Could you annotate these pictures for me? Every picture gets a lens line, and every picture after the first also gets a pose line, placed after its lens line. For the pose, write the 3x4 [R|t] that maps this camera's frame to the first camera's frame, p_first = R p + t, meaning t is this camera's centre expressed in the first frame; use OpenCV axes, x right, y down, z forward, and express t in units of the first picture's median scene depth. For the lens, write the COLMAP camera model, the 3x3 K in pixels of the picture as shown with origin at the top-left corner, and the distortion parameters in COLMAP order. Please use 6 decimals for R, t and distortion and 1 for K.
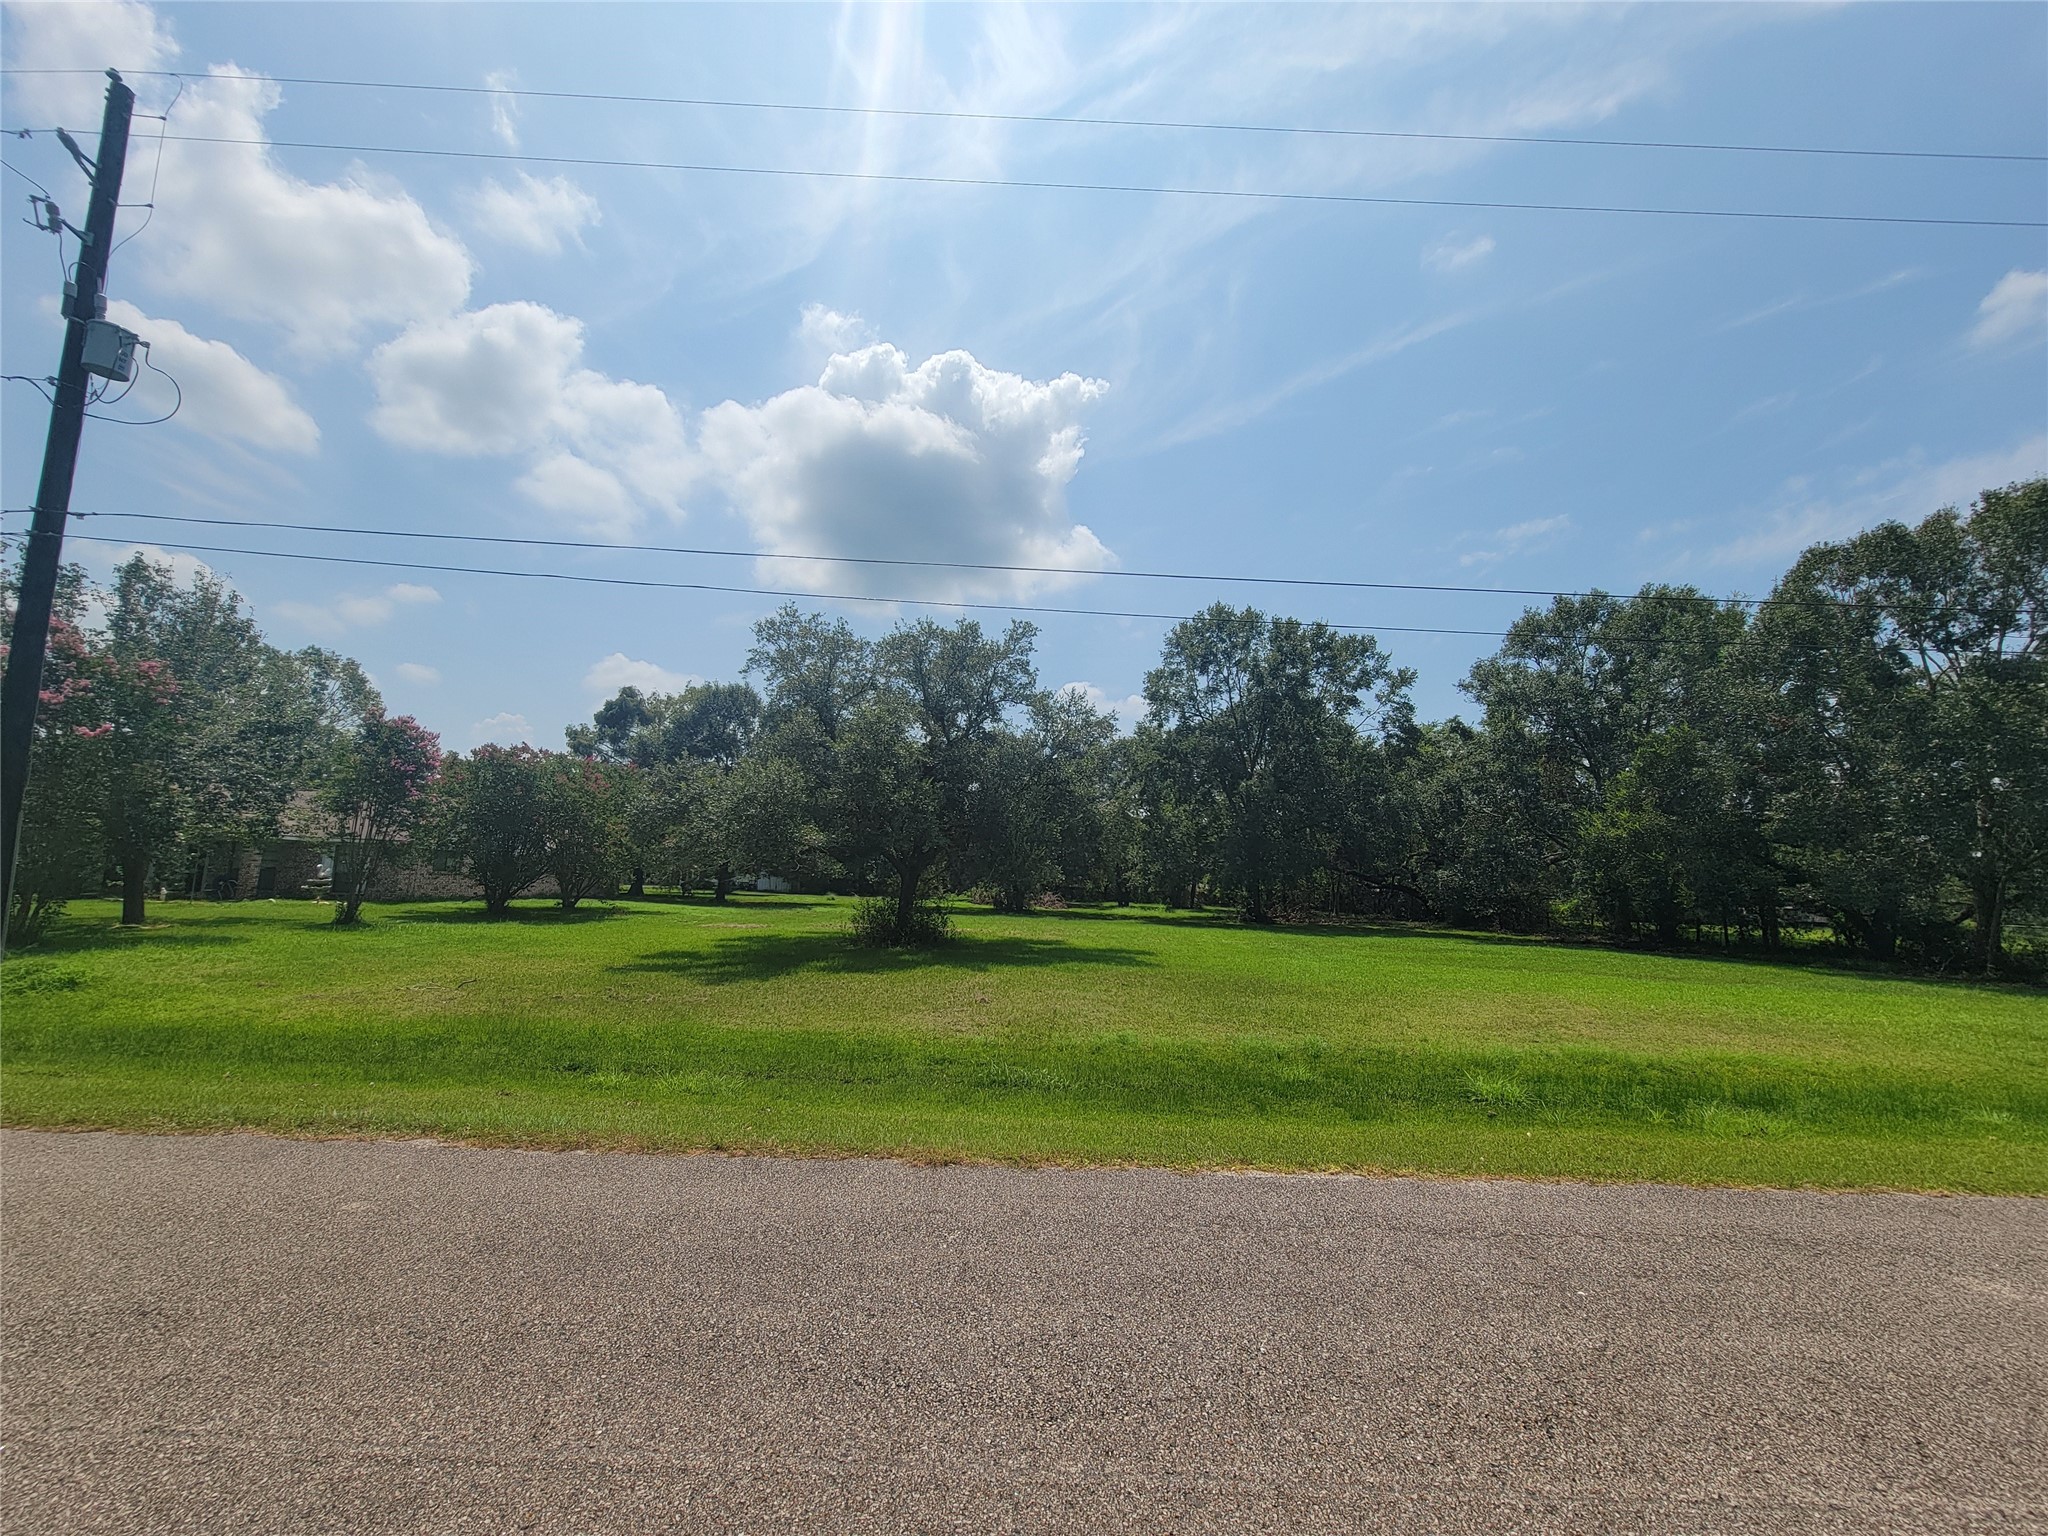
lens RADIAL K [[833.1, 0, 1030.6], [0, 833.1, 764.5], [0, 0, 1]] dist [-0.001567, 0.002118]
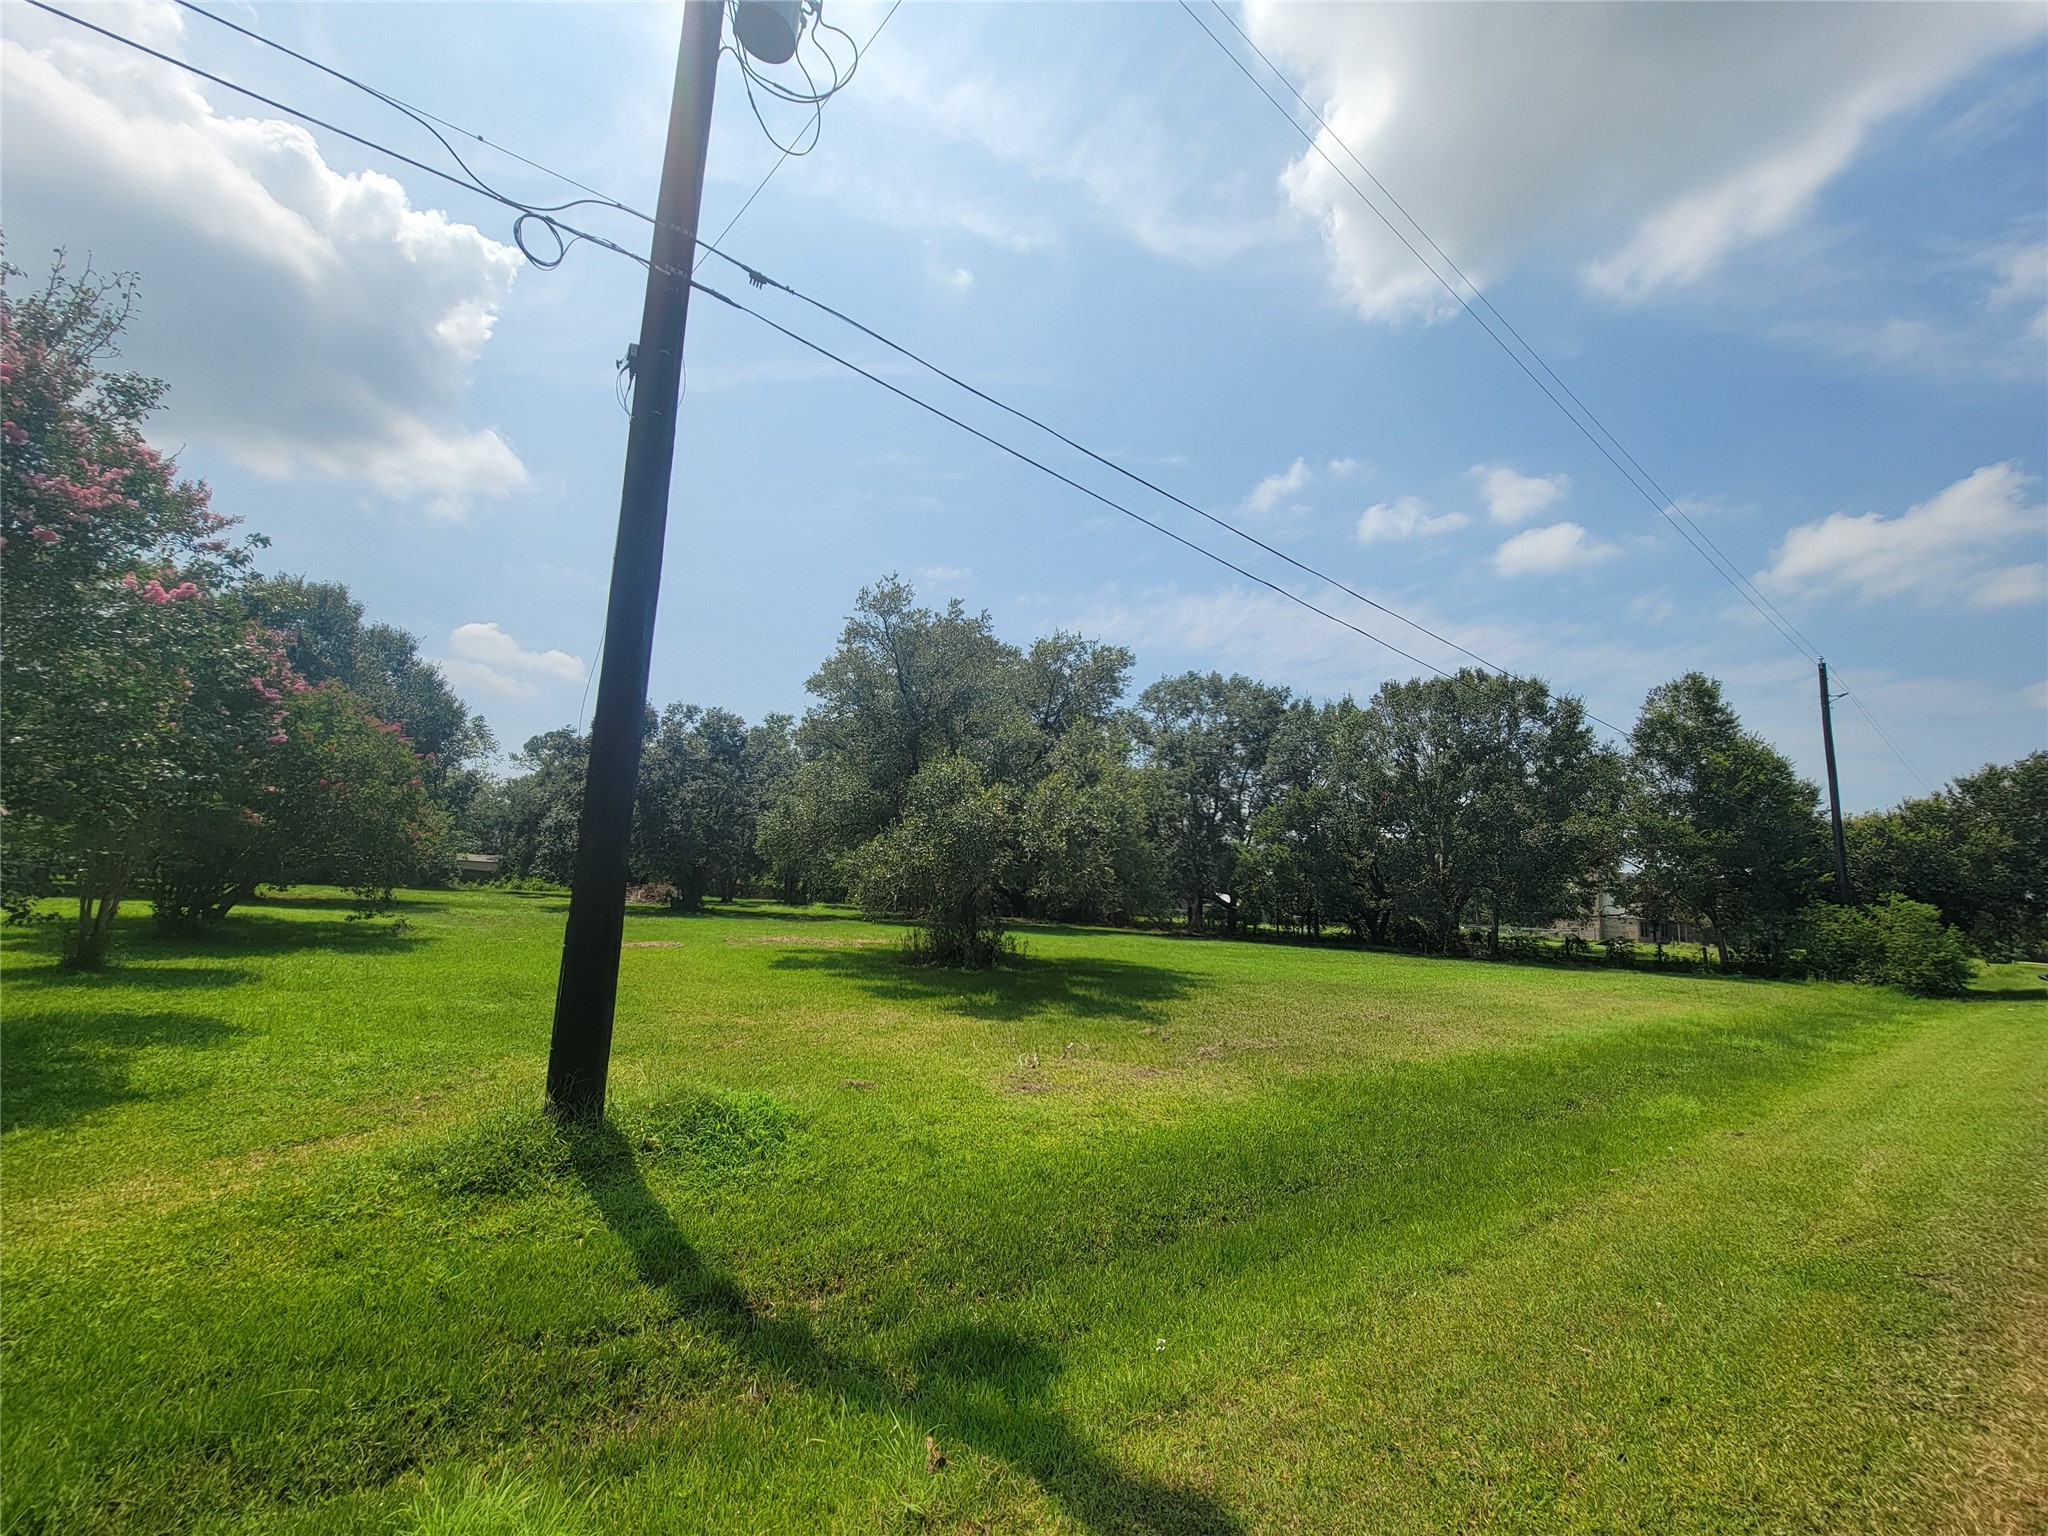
lens RADIAL K [[833.1, 0, 1014.2], [0, 833.1, 777.0], [0, 0, 1]] dist [-0.001567, 0.002118]
pose [[0.785663, 0.094851, 0.611340, -0.278092], [-0.112929, 0.993562, -0.009024, 0.003231], [-0.608260, -0.061949, 0.791316, 0.092473]]
